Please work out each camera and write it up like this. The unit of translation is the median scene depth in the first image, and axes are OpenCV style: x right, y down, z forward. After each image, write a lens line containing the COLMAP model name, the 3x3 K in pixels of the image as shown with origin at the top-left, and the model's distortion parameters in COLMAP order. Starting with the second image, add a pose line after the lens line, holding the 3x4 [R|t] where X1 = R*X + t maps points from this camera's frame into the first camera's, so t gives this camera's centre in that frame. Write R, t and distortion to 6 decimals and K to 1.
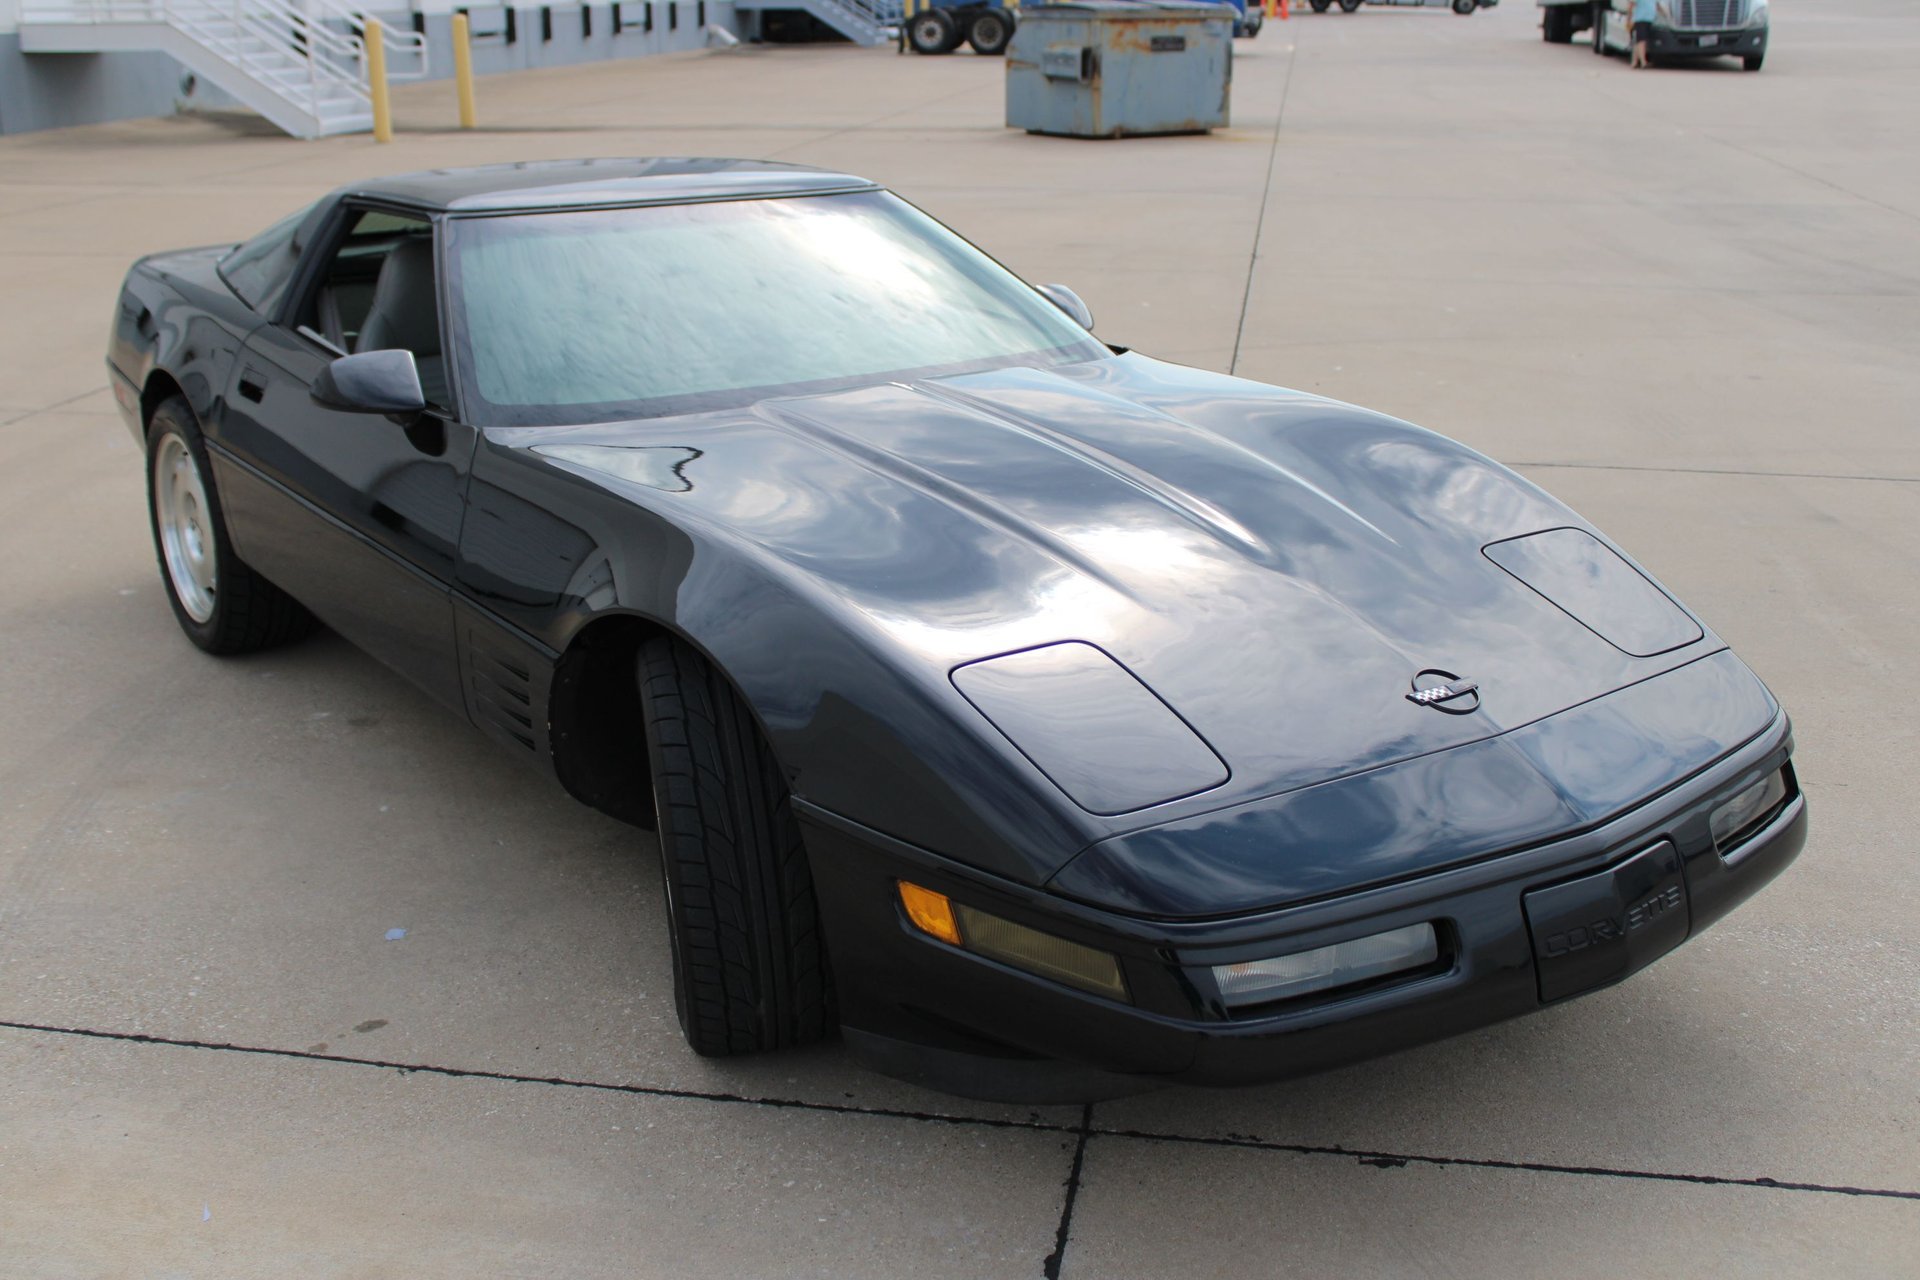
lens RADIAL K [[1984.3, 0, 930.6], [0, 1984.3, 643.2], [0, 0, 1]] dist [-0.131559, 0.162240]
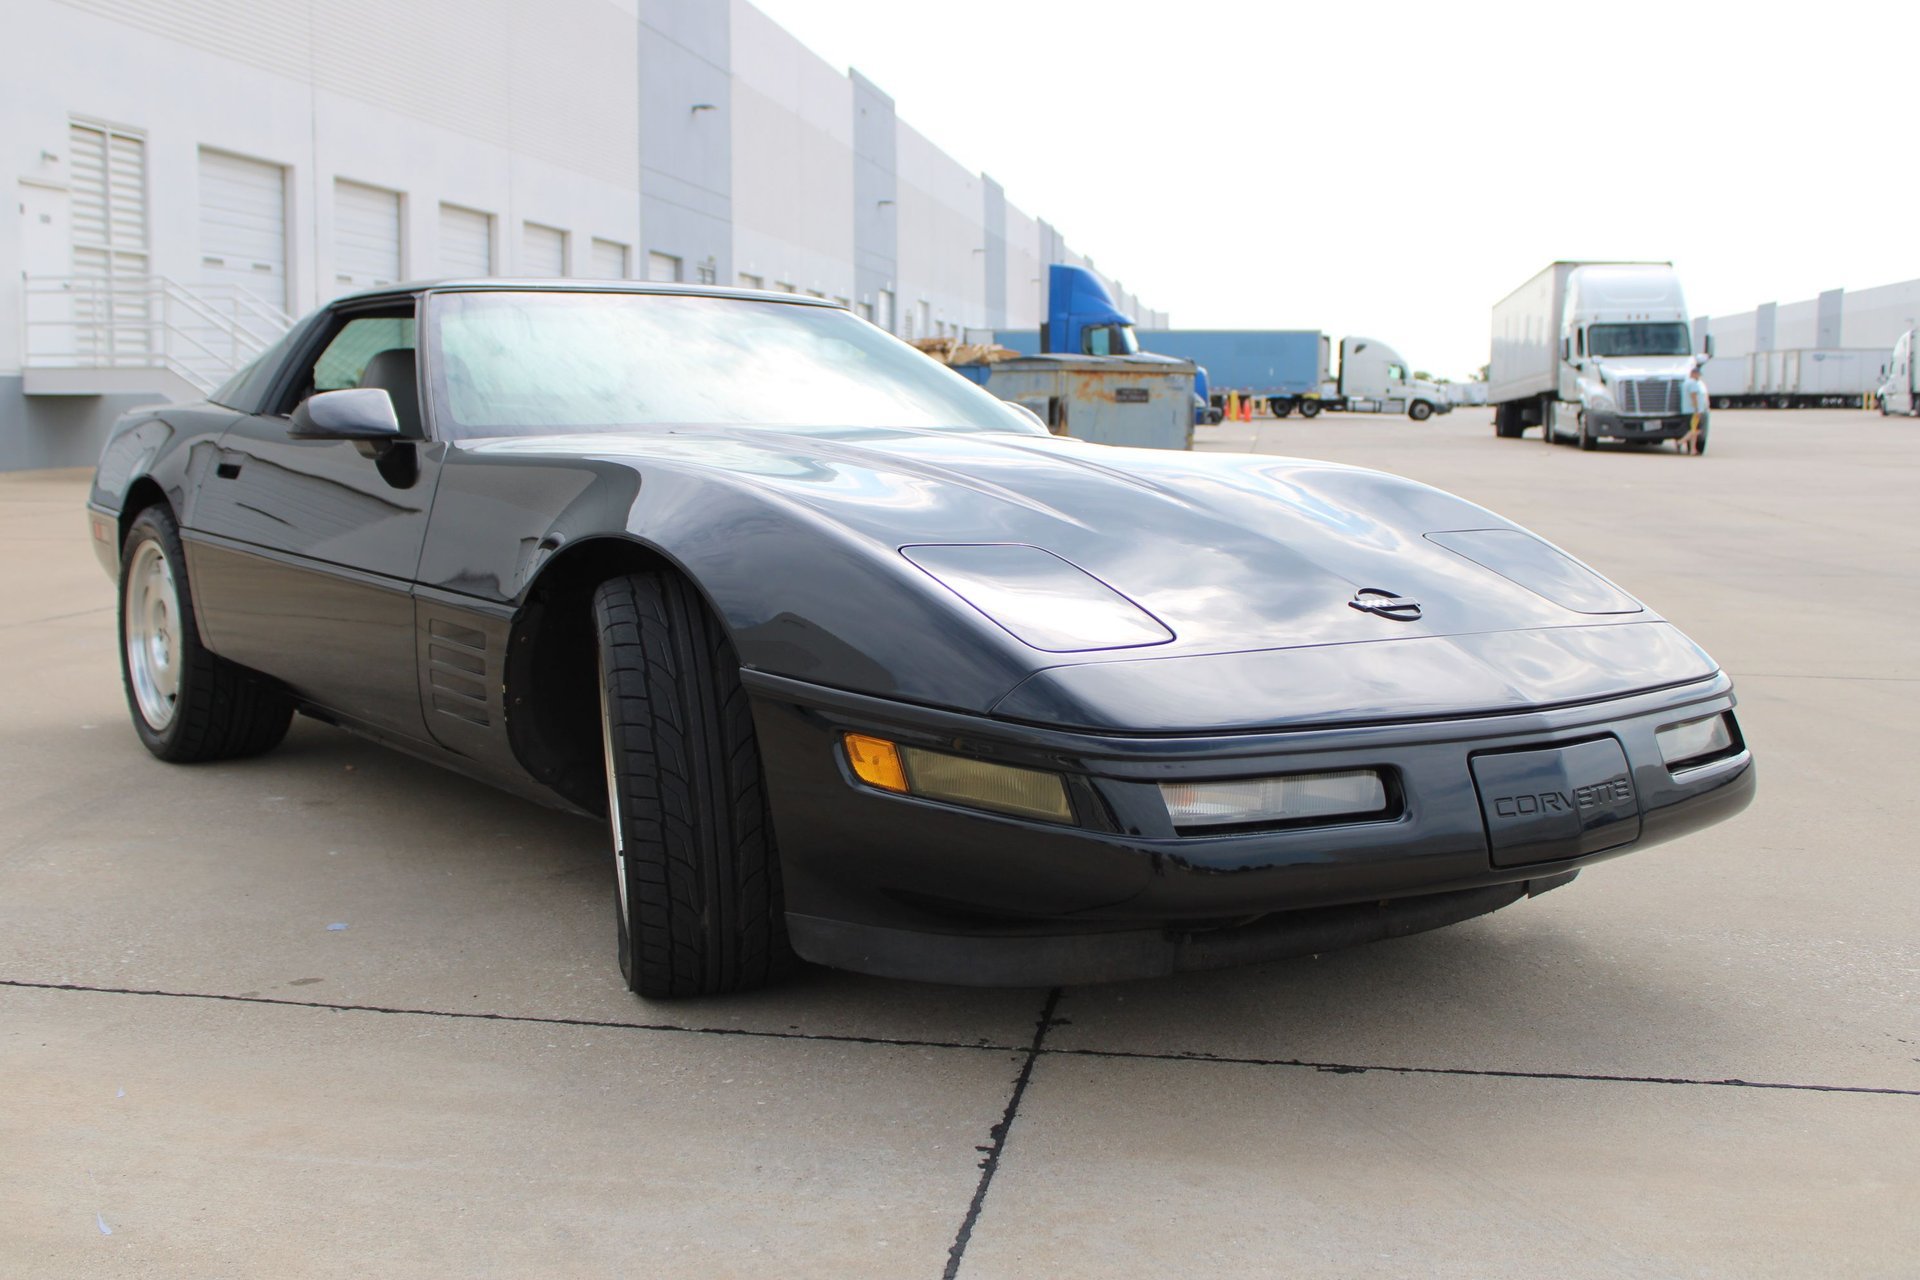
lens RADIAL K [[1984.3, 0, 930.6], [0, 1984.3, 643.2], [0, 0, 1]] dist [-0.131559, 0.162240]
pose [[0.999840, 0.010838, 0.014198, 0.009773], [-0.007917, 0.981434, -0.191635, 0.214886], [-0.016012, 0.191492, 0.981364, 0.006597]]
